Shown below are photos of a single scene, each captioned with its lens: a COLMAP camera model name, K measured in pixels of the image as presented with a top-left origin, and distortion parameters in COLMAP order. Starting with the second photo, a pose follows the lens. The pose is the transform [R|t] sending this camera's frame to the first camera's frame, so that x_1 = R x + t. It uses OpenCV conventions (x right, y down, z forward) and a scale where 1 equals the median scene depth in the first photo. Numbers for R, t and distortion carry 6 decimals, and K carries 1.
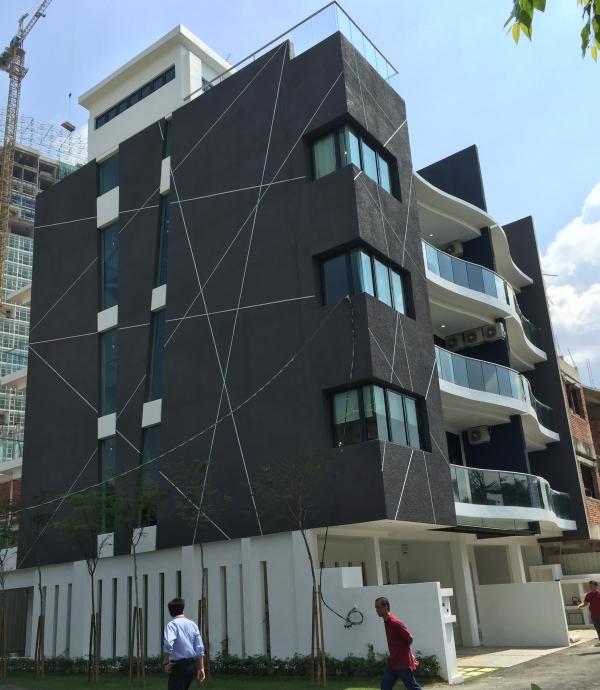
lens RADIAL K [[696.6, 0, 291.0], [0, 696.6, 387.2], [0, 0, 1]] dist [0.057503, -0.030638]
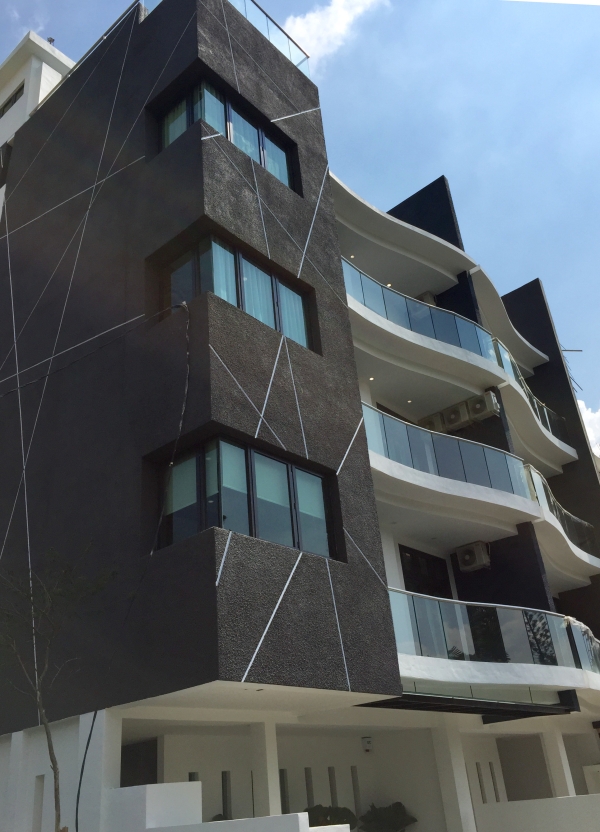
lens RADIAL K [[741.0, 0, 301.0], [0, 741.0, 421.4], [0, 0, 1]] dist [0.071198, -0.100358]
pose [[0.997421, -0.052532, -0.048900, 0.169130], [0.042401, 0.981052, -0.189047, 0.079239], [0.057905, 0.186486, 0.980750, 0.314648]]
